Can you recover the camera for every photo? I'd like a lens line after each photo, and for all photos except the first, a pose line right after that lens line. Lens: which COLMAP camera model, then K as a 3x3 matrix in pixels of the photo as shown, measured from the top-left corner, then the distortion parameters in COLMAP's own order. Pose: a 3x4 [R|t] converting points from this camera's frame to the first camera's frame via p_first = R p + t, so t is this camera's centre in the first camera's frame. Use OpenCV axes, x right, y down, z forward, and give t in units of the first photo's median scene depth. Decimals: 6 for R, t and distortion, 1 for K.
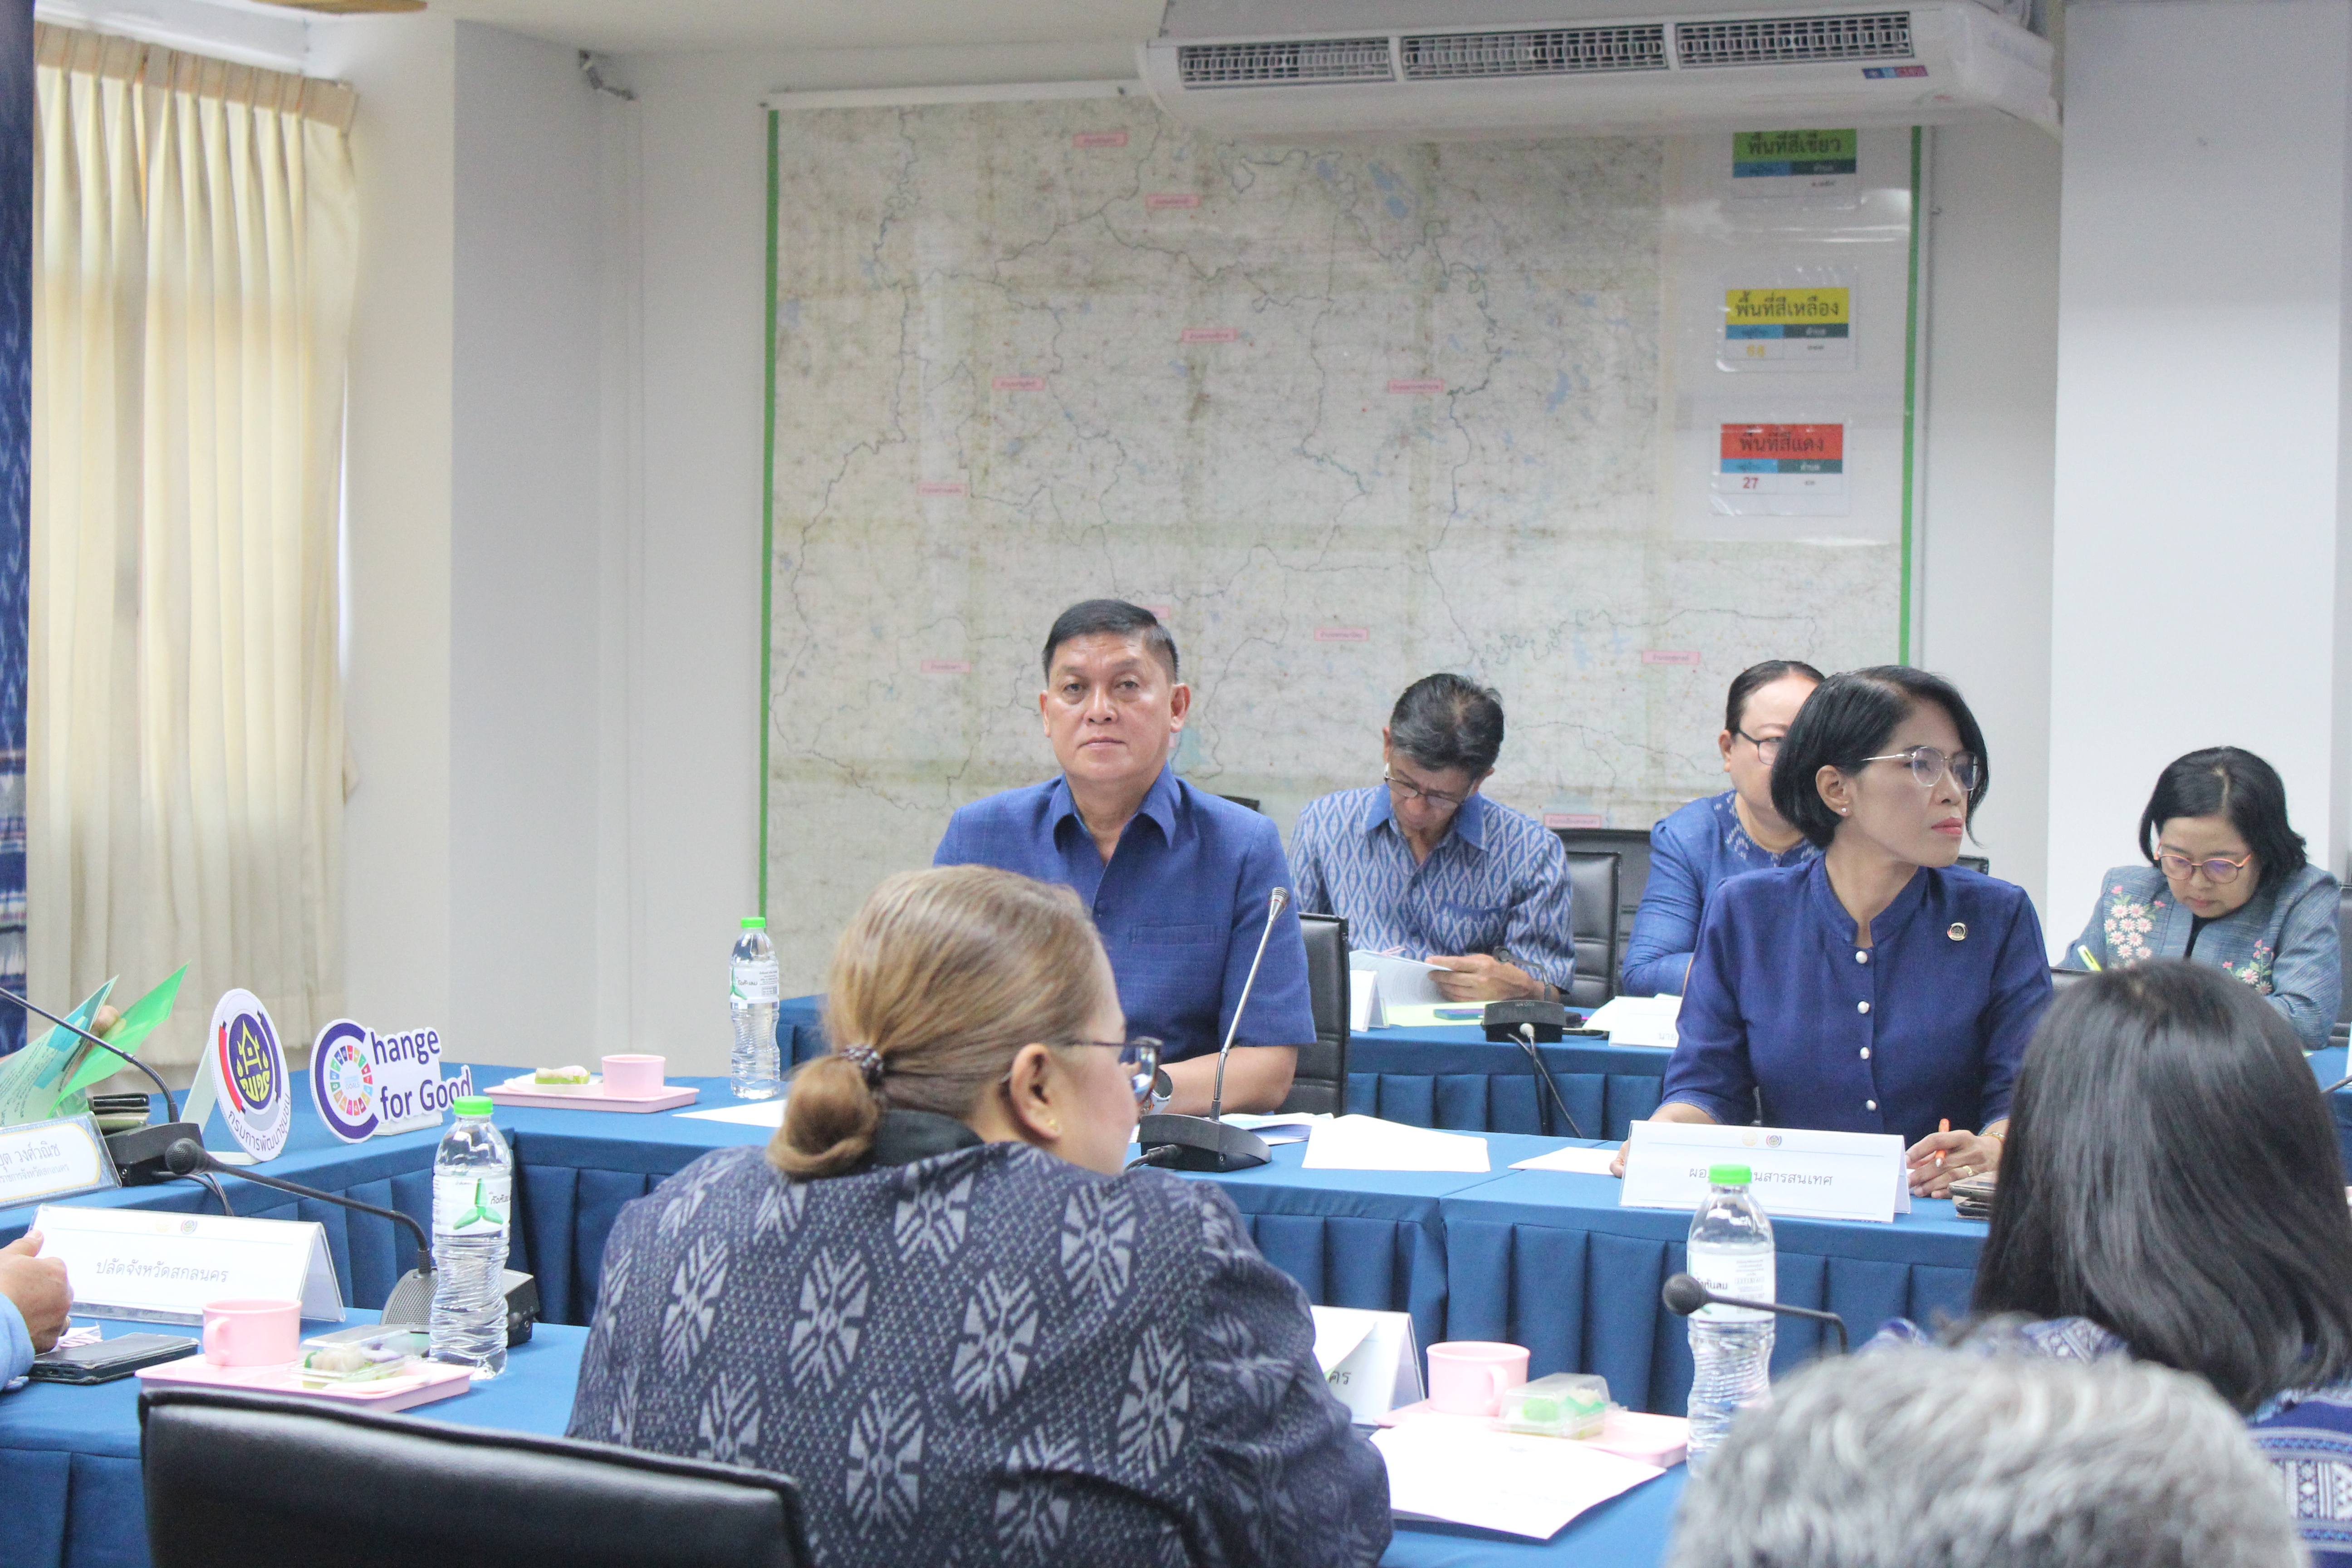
lens RADIAL K [[4406.6, 0, 1177.9], [0, 4406.6, 794.7], [0, 0, 1]] dist [0.024916, 0.000000]
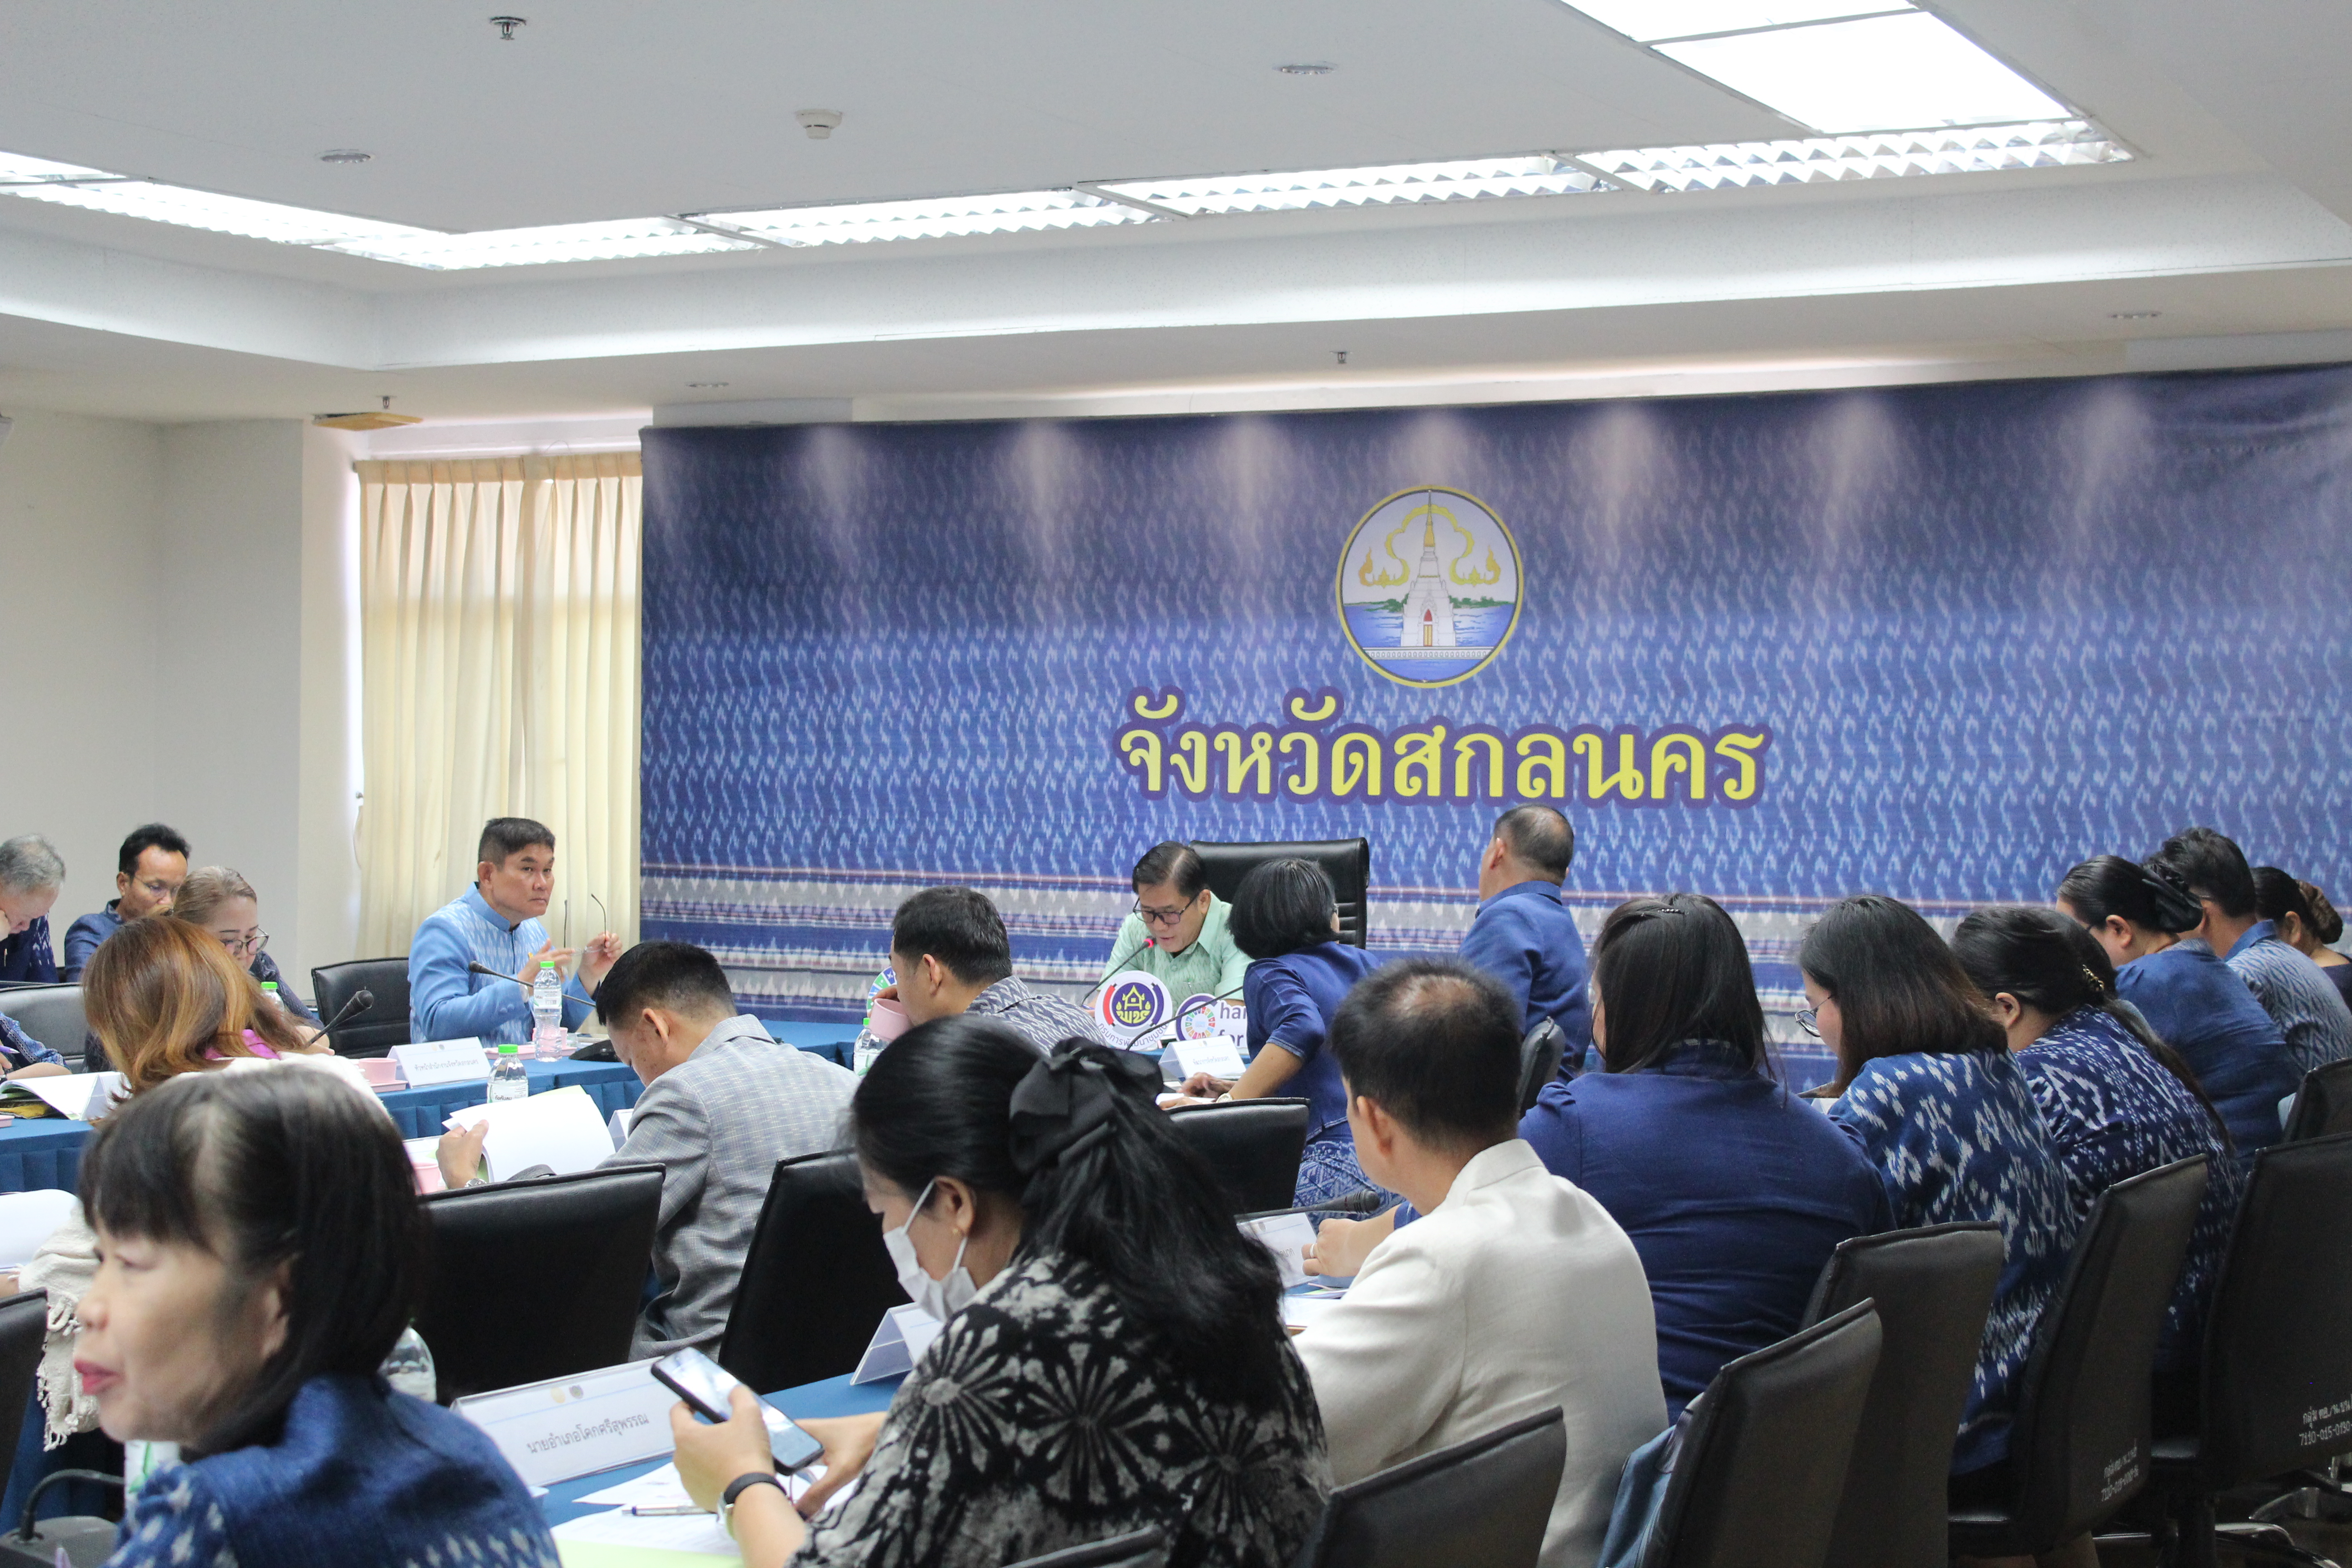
lens RADIAL K [[3718.4, 0, 1177.6], [0, 3718.4, 785.5], [0, 0, 1]] dist [-0.014503, 0.000000]
pose [[-0.057007, -0.010069, -0.998323, 0.871073], [-0.050998, 0.998673, -0.007160, -0.018720], [0.997070, 0.050505, -0.057445, 0.605923]]
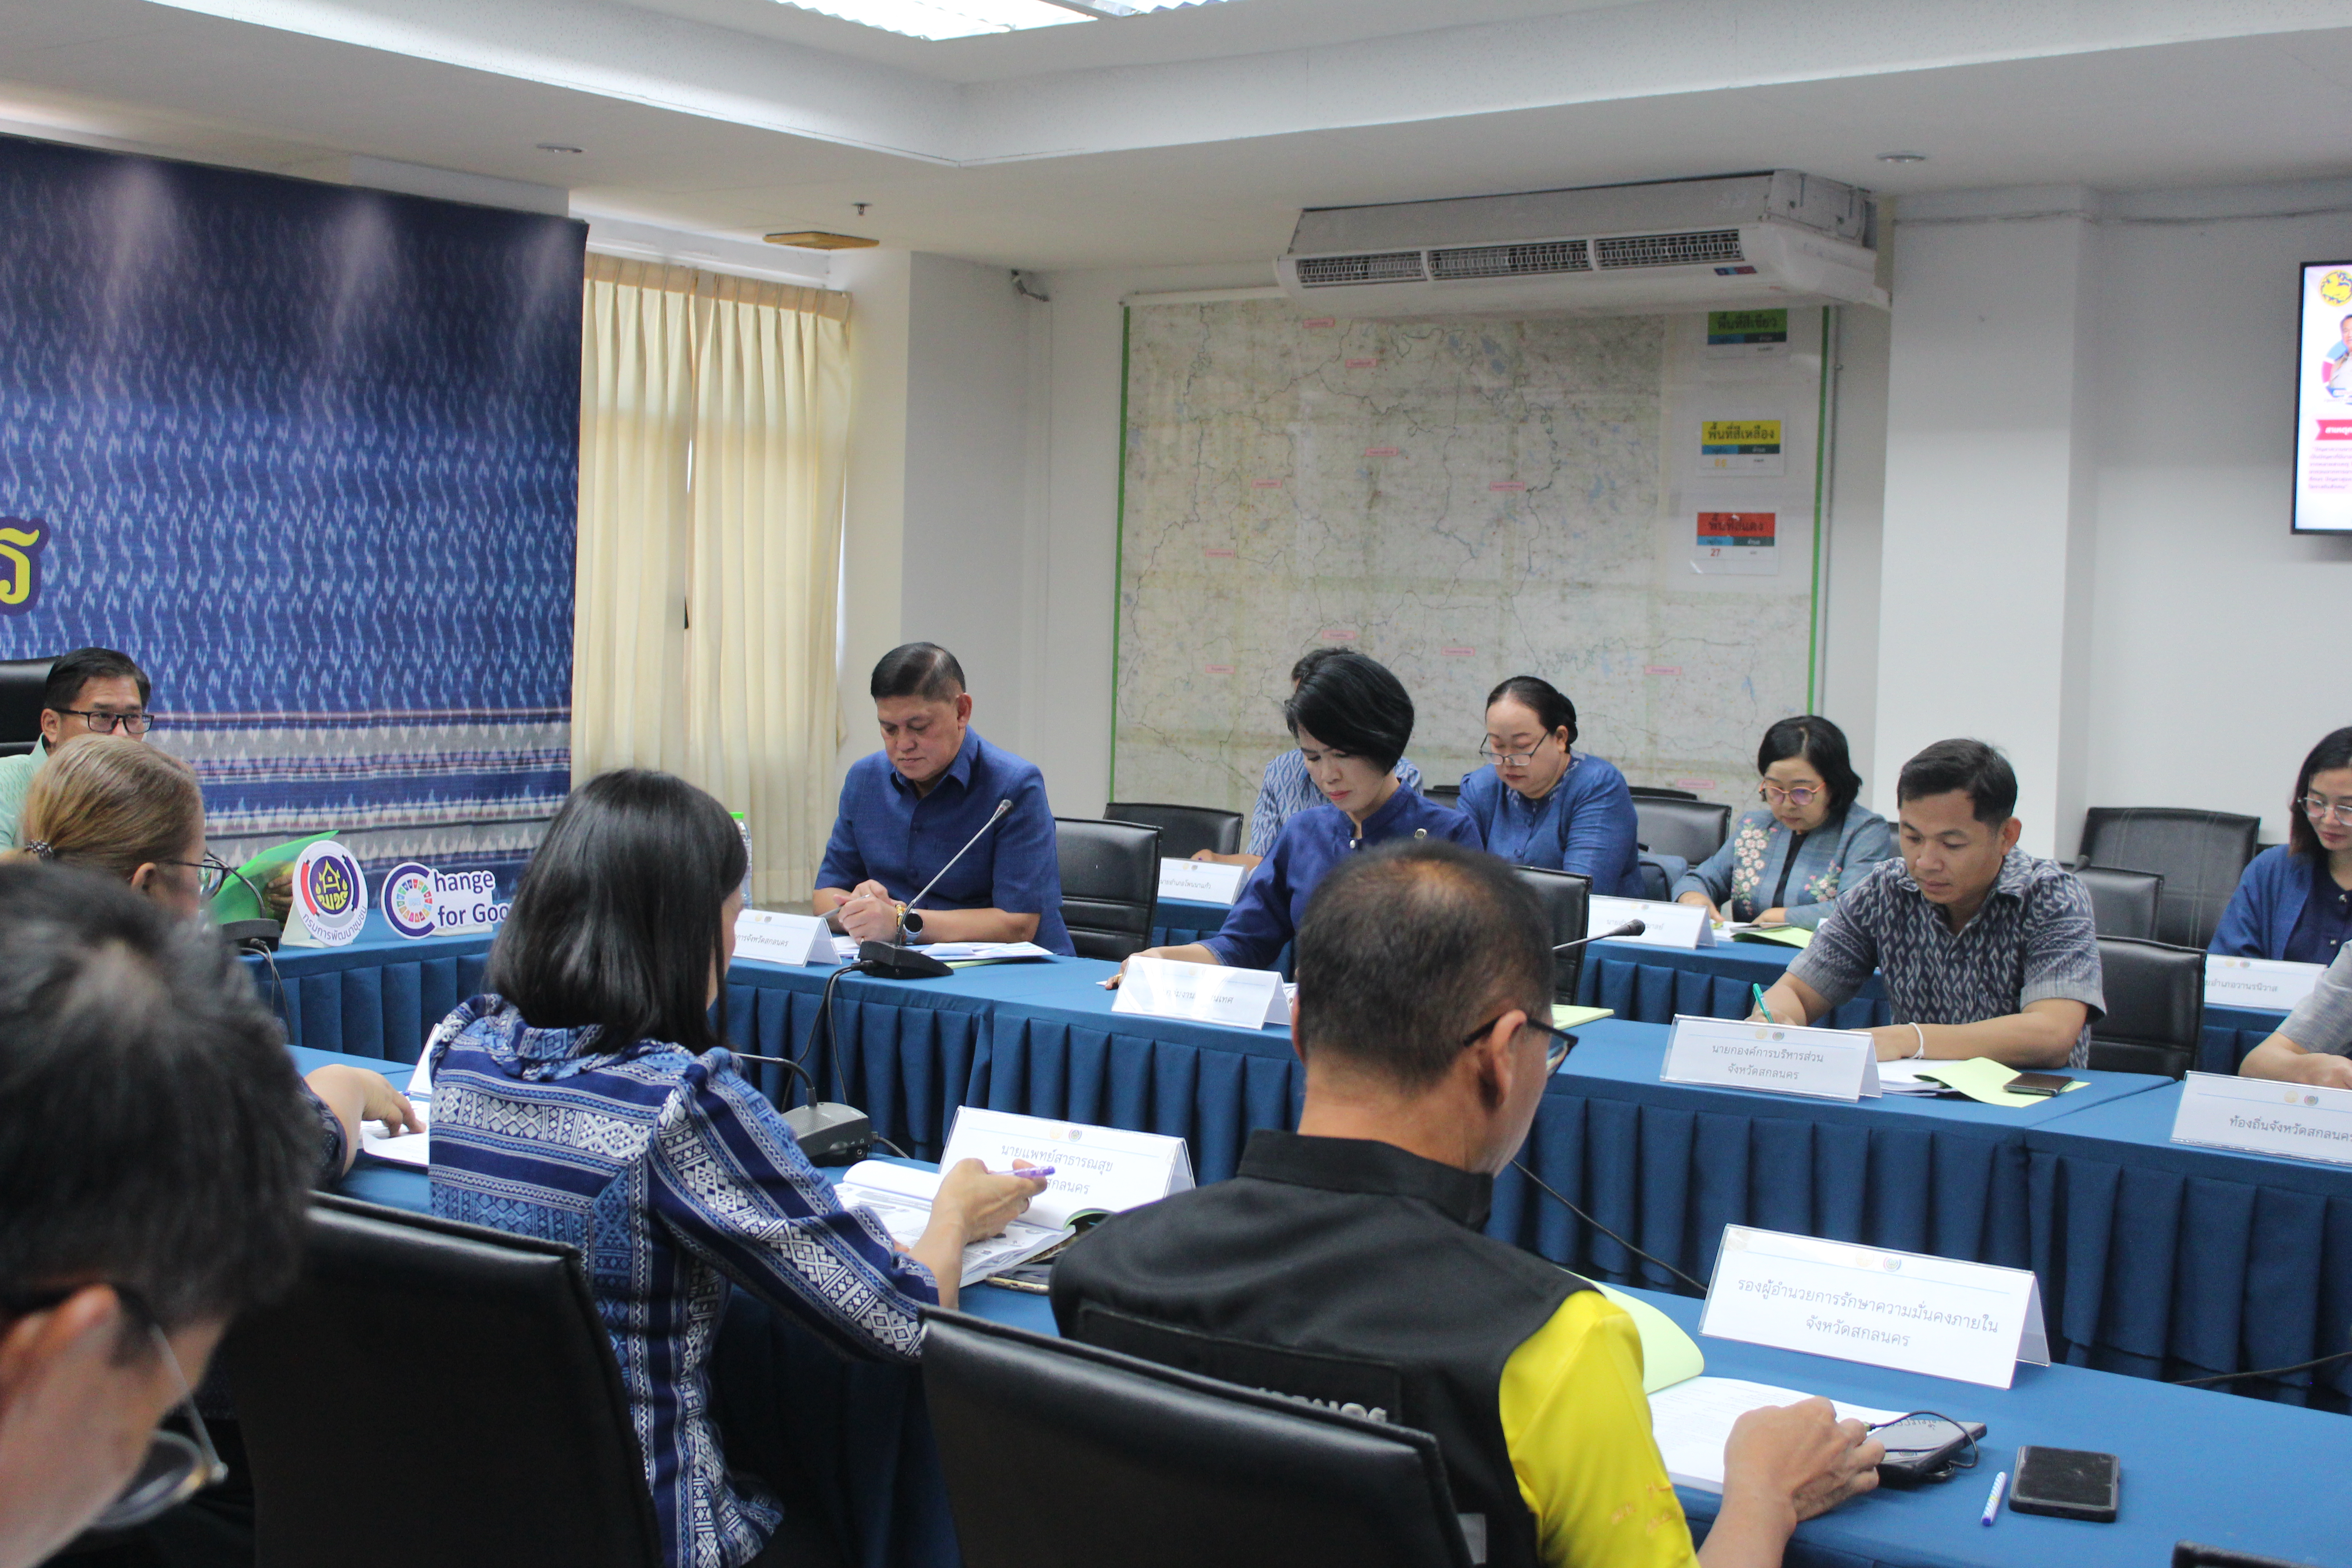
lens RADIAL K [[2952.3, 0, 1175.5], [0, 2952.3, 771.3], [0, 0, 1]] dist [-0.047683, 0.000000]
pose [[0.970524, 0.025950, -0.239601, 0.192995], [-0.025905, 0.999659, 0.003338, 0.003429], [0.239606, 0.002968, 0.970866, 0.005942]]
